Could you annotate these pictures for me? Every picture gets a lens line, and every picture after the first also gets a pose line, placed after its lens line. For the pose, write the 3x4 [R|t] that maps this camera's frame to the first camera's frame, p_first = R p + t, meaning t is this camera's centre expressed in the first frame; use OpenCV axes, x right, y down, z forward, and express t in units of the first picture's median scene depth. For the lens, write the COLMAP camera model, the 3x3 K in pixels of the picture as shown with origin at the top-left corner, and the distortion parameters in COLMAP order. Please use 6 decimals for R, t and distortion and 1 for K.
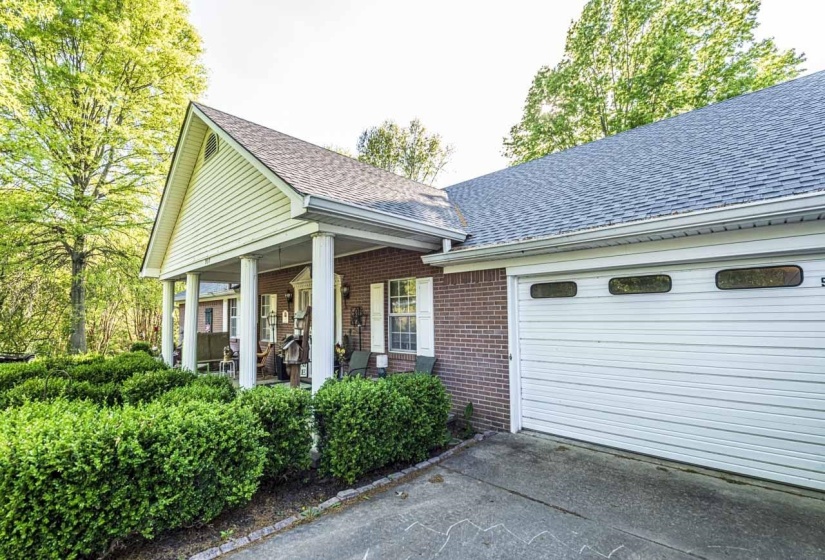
lens RADIAL K [[375.9, 0, 412.5], [0, 375.9, 280.0], [0, 0, 1]] dist [-0.000622, -0.000495]
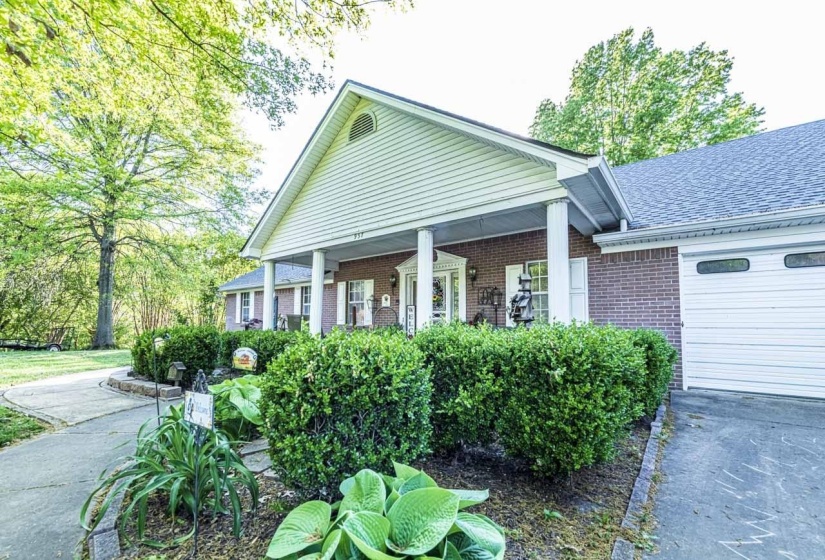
lens RADIAL K [[345.7, 0, 414.6], [0, 345.7, 295.1], [0, 0, 1]] dist [-0.003464, -0.000086]
pose [[0.993138, 0.033400, 0.112081, -0.485600], [-0.033736, 0.999430, 0.001107, 0.104179], [-0.111980, -0.004880, 0.993698, 0.038054]]
